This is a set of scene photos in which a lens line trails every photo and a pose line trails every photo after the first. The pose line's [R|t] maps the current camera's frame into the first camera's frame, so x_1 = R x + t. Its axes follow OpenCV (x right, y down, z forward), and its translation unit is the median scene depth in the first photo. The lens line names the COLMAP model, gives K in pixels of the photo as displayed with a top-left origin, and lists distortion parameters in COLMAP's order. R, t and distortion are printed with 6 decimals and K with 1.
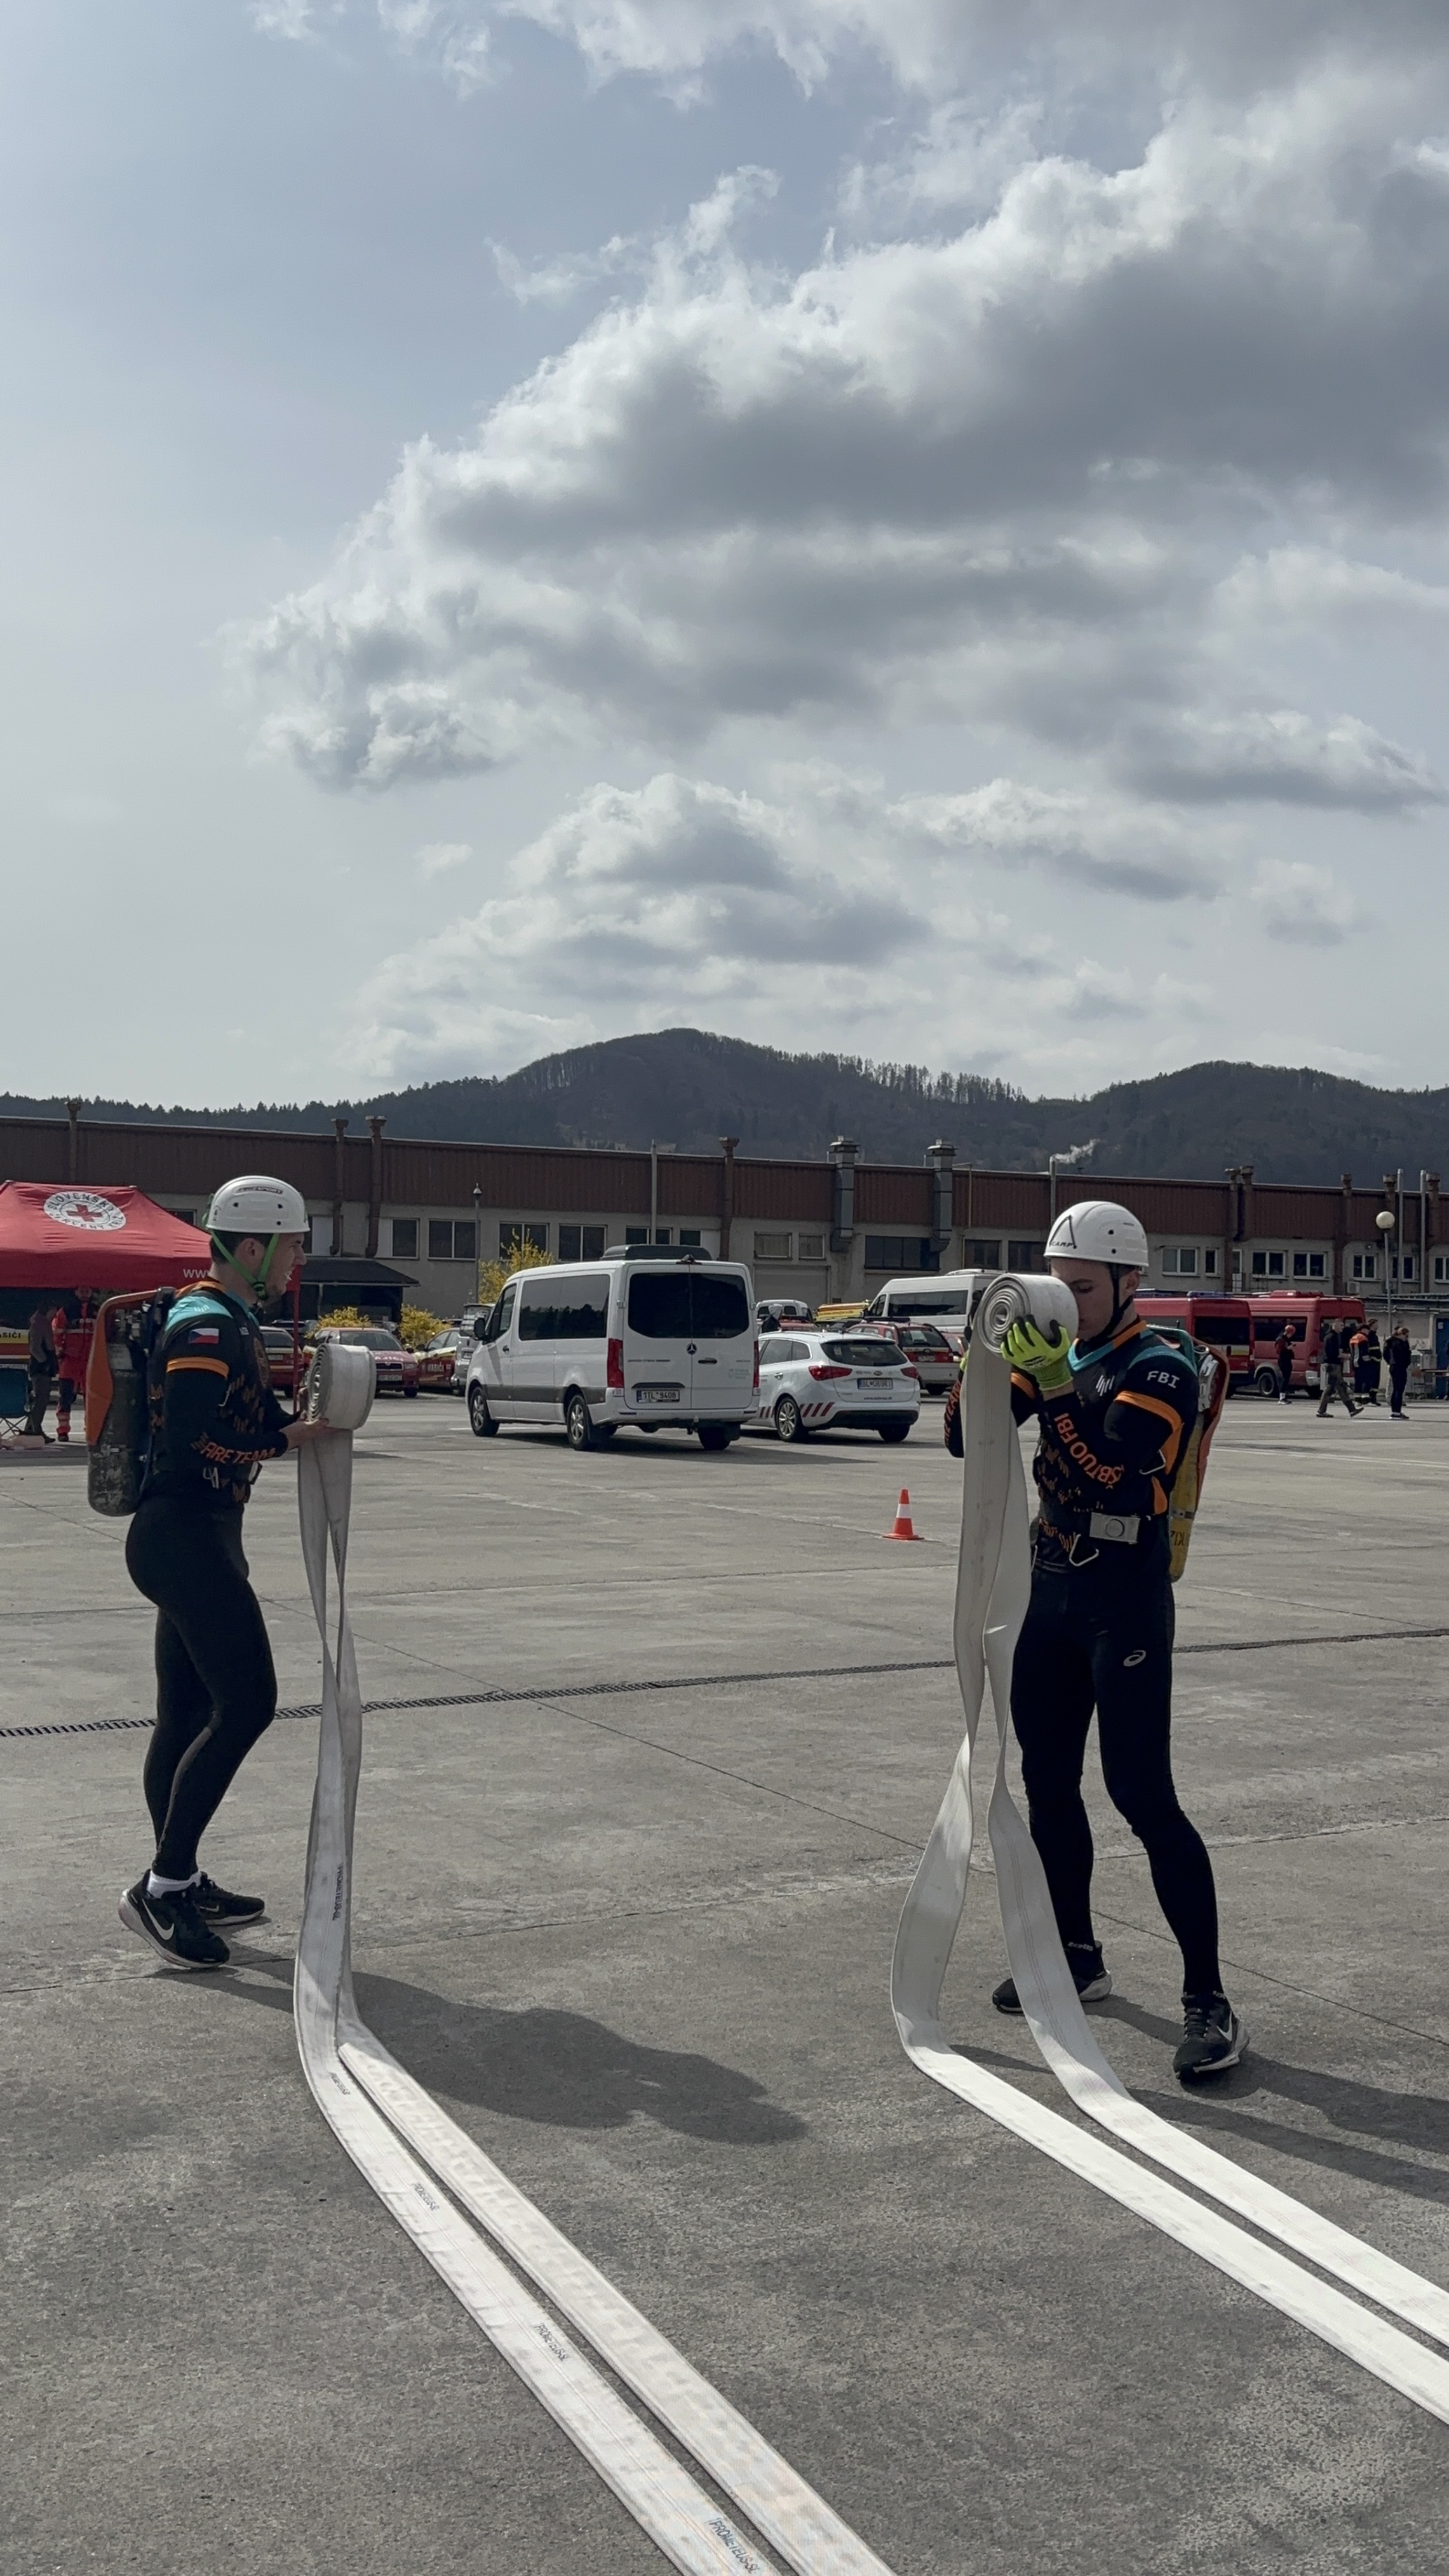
lens RADIAL K [[2260.3, 0, 676.2], [0, 2260.3, 1299.5], [0, 0, 1]] dist [0.025930, 0.008715]
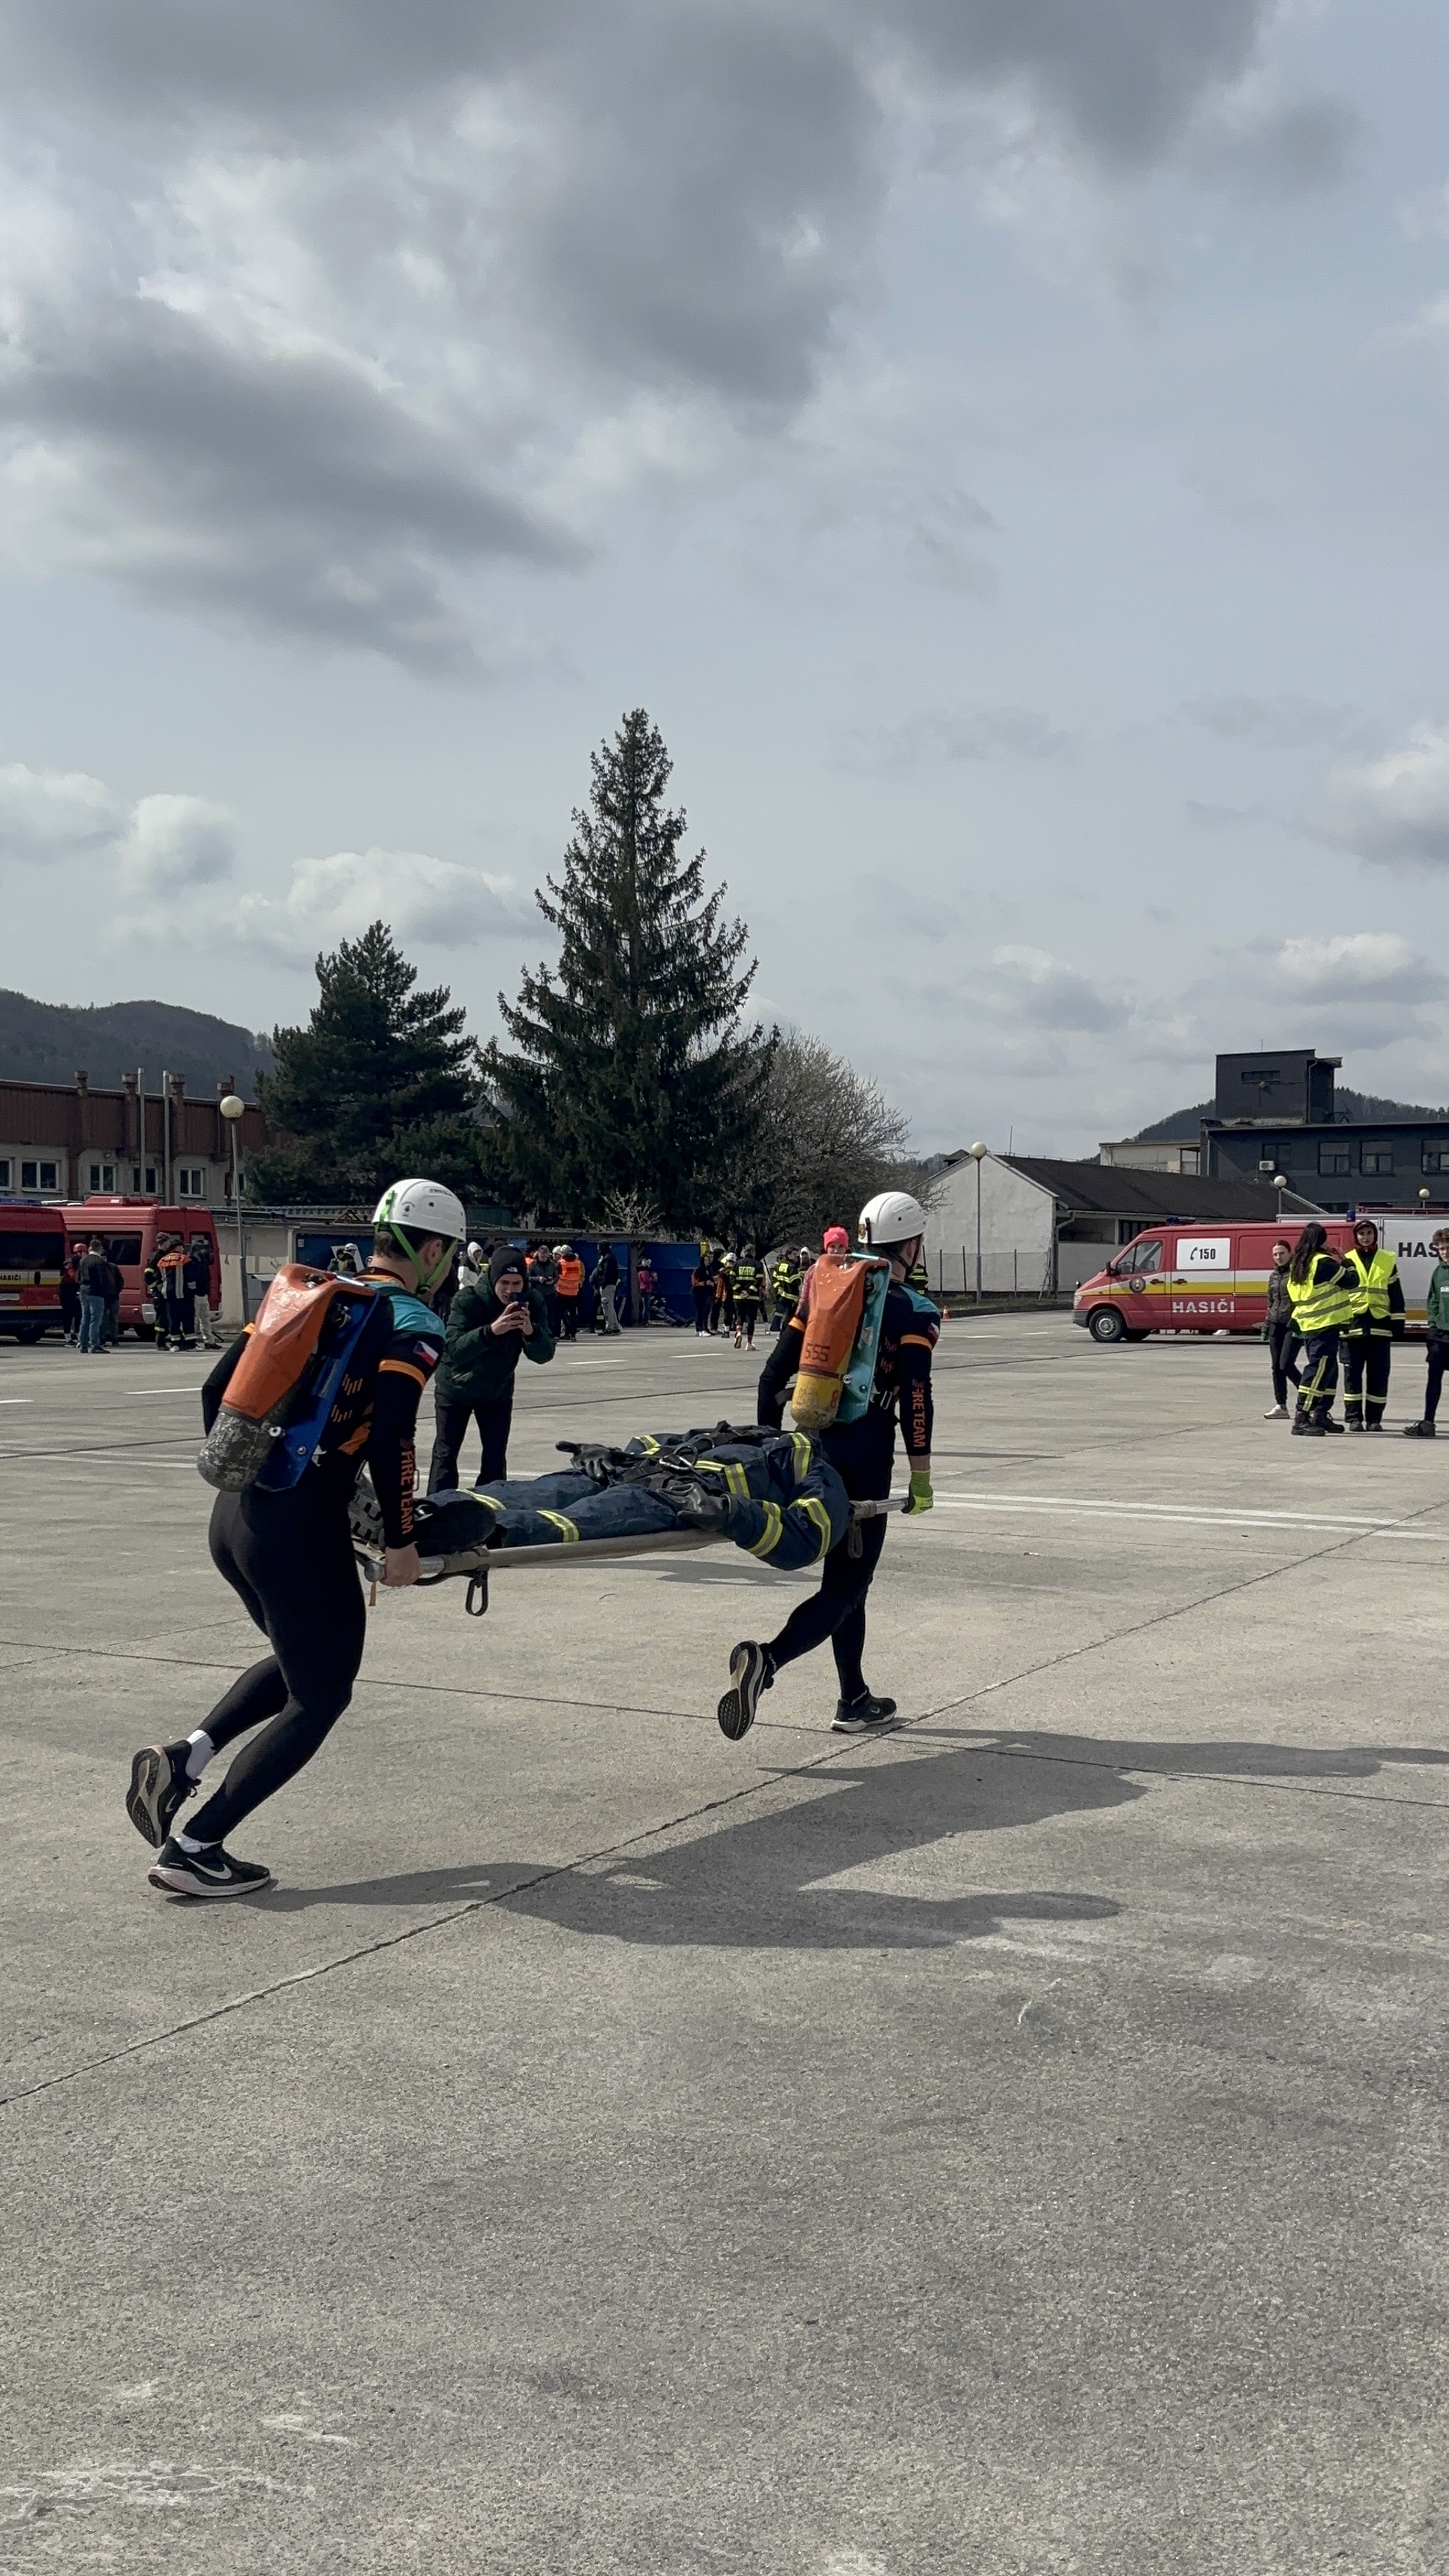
lens RADIAL K [[2322.6, 0, 724.5], [0, 2322.6, 1288.0], [0, 0, 1]] dist [0.091546, 0.002997]
pose [[0.835134, -0.013500, 0.549881, 0.026840], [-0.002519, 0.999594, 0.028366, 0.005922], [-0.550041, -0.025075, 0.834761, 0.408416]]
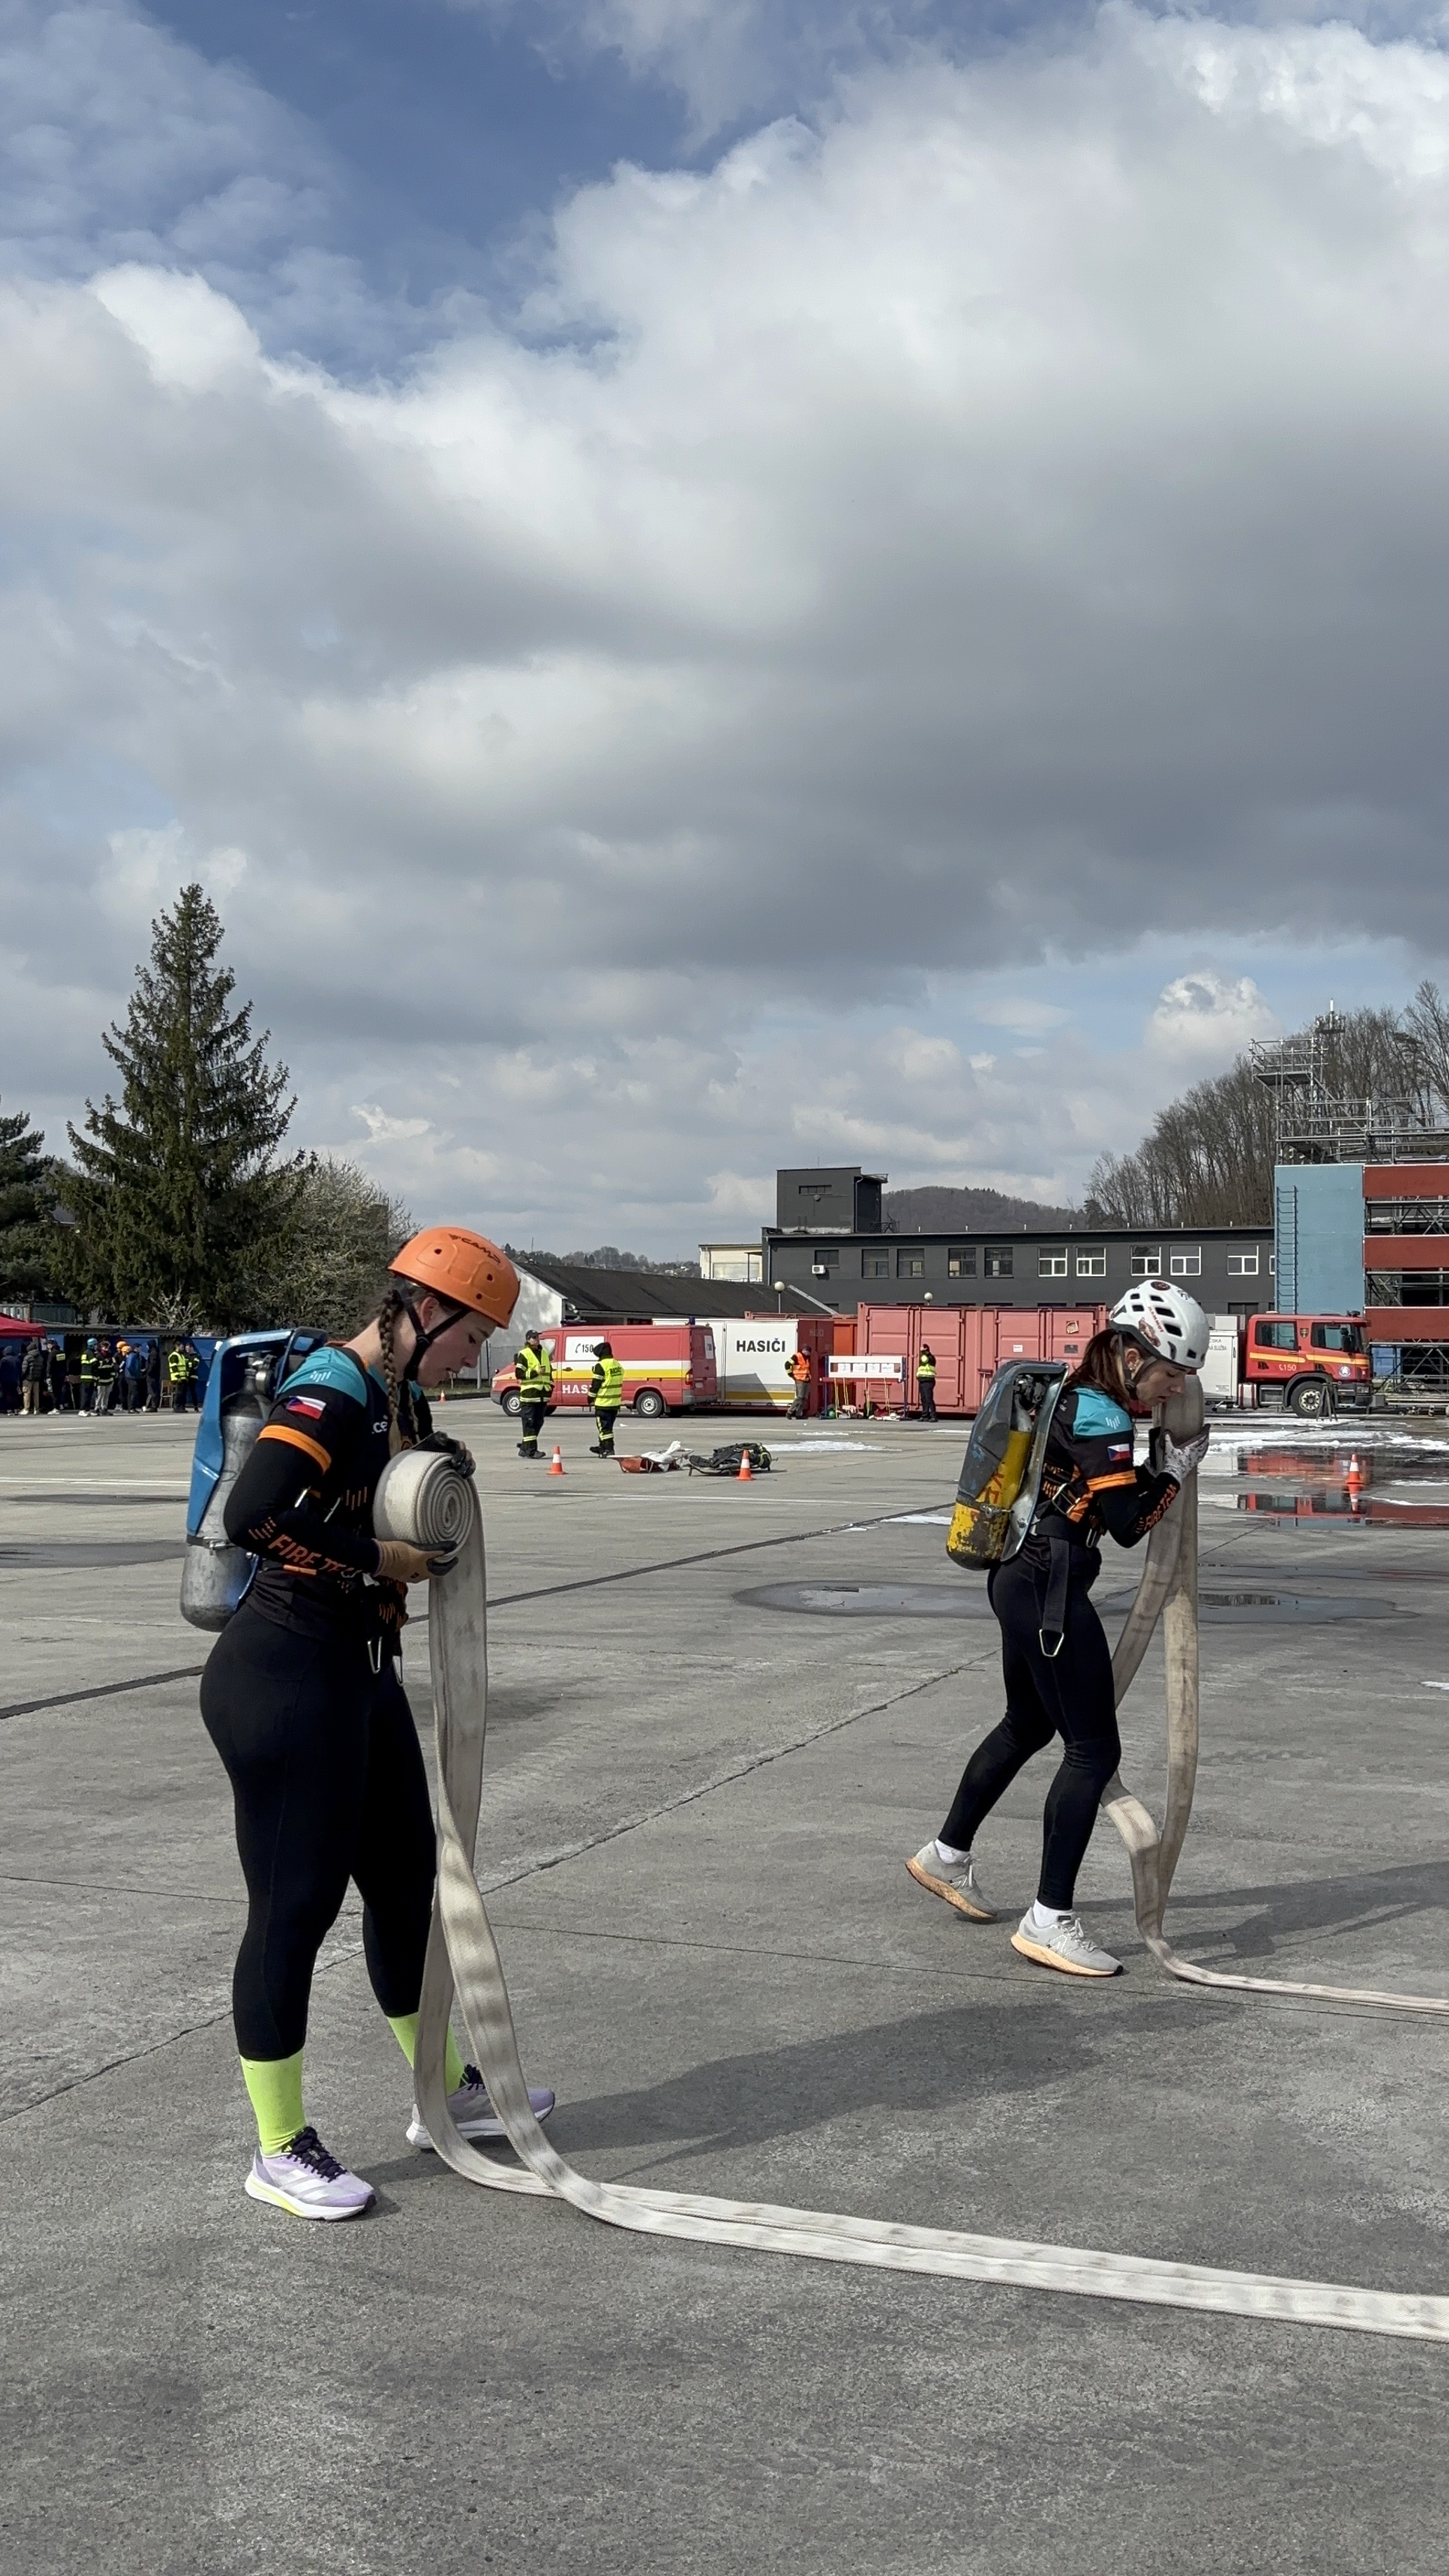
lens RADIAL K [[2260.3, 0, 676.2], [0, 2260.3, 1299.5], [0, 0, 1]] dist [0.025930, 0.008715]
pose [[0.757776, 0.011808, 0.652408, -0.058030], [-0.009005, 0.999930, -0.007638, -0.000878], [-0.652452, -0.000087, 0.757830, 0.026760]]
